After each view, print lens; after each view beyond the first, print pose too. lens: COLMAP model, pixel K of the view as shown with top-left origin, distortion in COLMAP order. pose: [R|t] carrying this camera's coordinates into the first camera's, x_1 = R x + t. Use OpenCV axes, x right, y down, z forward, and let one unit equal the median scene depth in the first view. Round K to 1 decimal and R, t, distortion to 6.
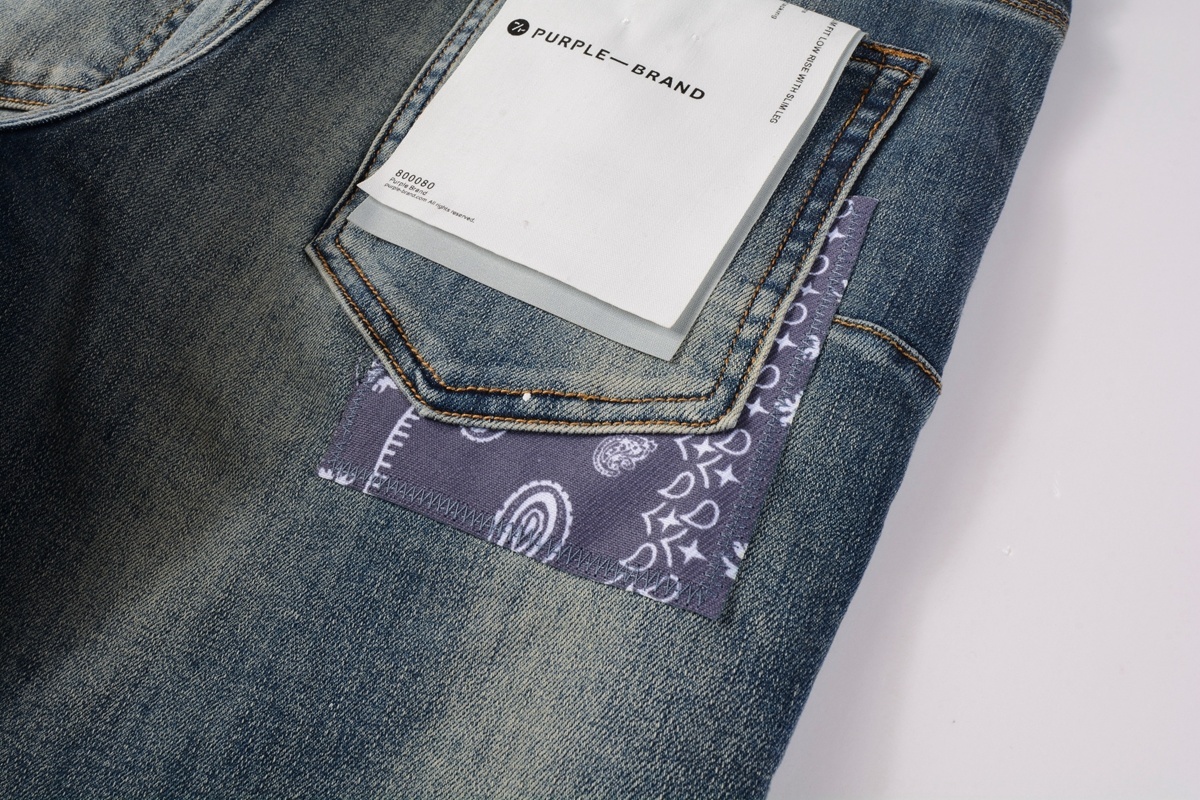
lens RADIAL K [[863.1, 0, 600.0], [0, 863.1, 400.0], [0, 0, 1]] dist [-0.040970, -0.003891]
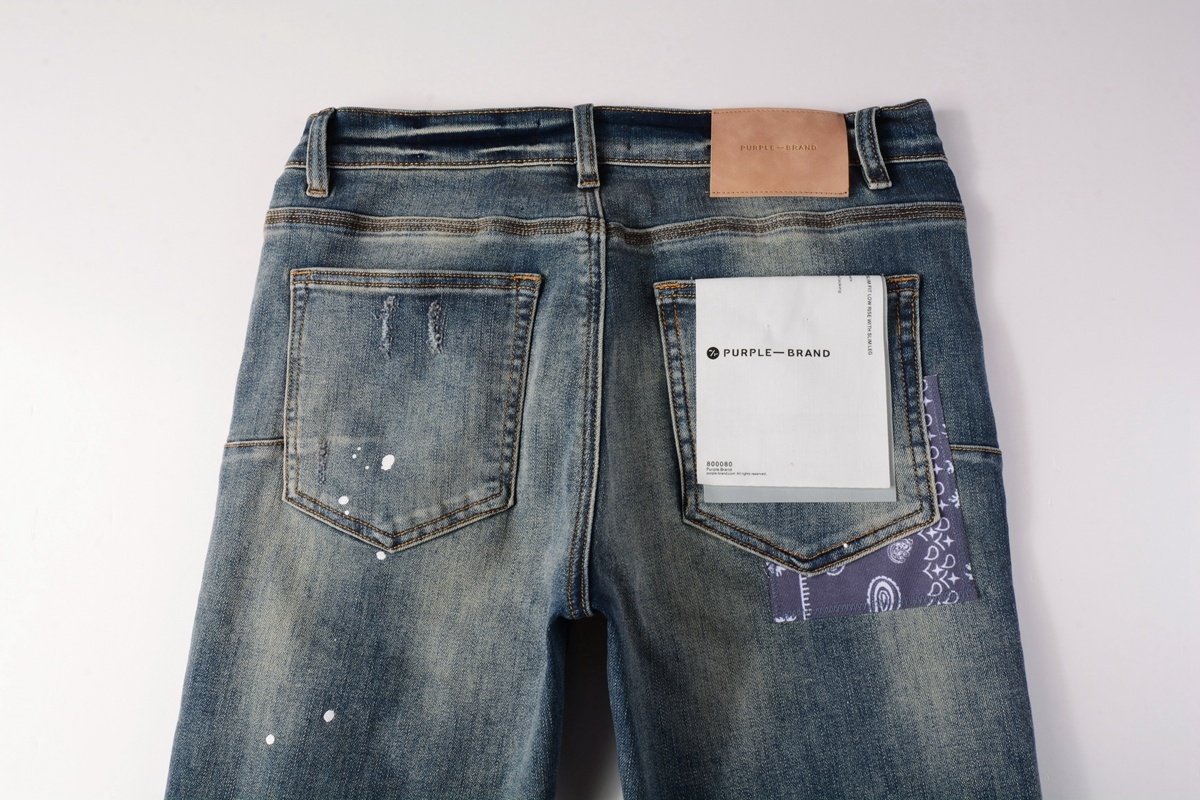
lens RADIAL K [[863.1, 0, 600.0], [0, 863.1, 400.0], [0, 0, 1]] dist [-0.040970, -0.003891]
pose [[0.866366, -0.488953, 0.101665, -0.667360], [0.445833, 0.848958, 0.283731, -1.215953], [-0.225040, -0.200490, 0.953499, -0.865697]]
